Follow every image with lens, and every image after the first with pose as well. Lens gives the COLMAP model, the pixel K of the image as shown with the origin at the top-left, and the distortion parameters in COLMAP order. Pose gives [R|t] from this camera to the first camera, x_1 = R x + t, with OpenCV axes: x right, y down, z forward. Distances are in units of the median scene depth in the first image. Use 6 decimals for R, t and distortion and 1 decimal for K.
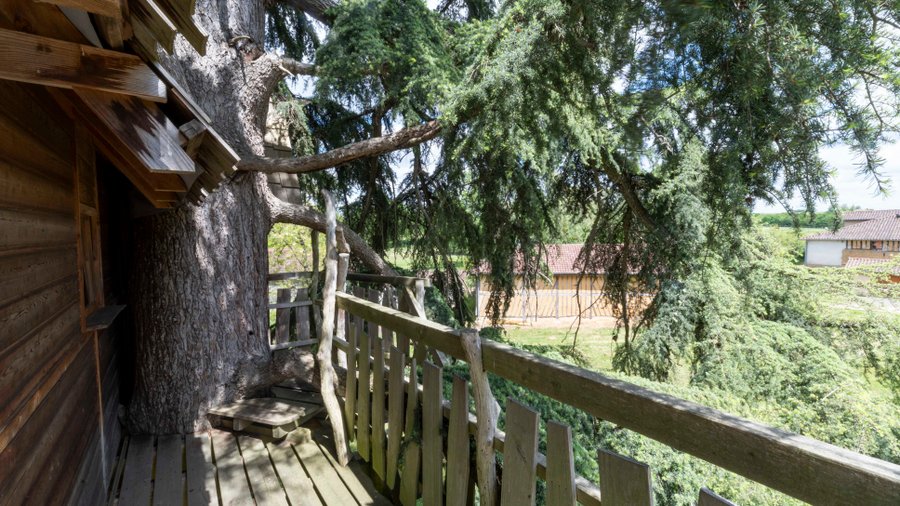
lens RADIAL K [[397.5, 0, 450.5], [0, 397.5, 249.6], [0, 0, 1]] dist [0.011967, 0.000296]
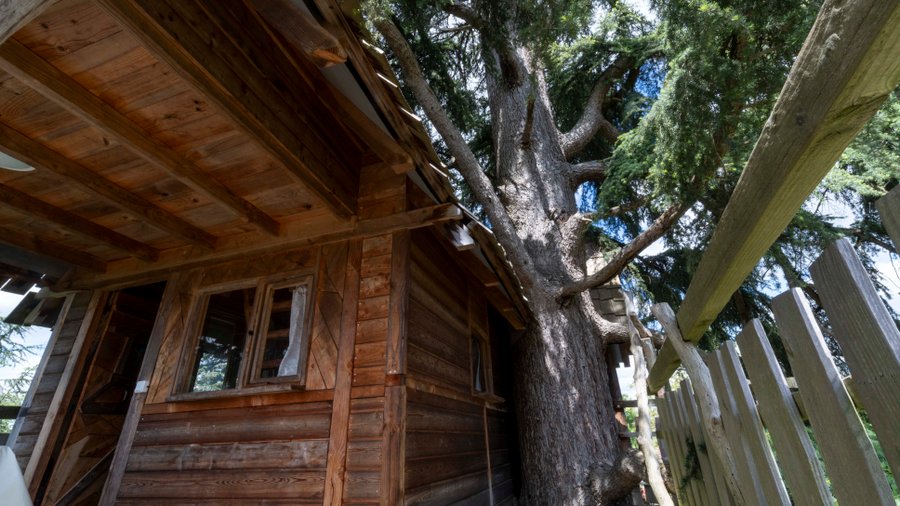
lens RADIAL K [[397.5, 0, 450.5], [0, 397.5, 249.6], [0, 0, 1]] dist [0.011967, 0.000296]
pose [[0.581136, -0.367774, -0.725964, 0.271430], [-0.015640, 0.886847, -0.461798, 0.283609], [0.813656, 0.279721, 0.509627, -0.032151]]
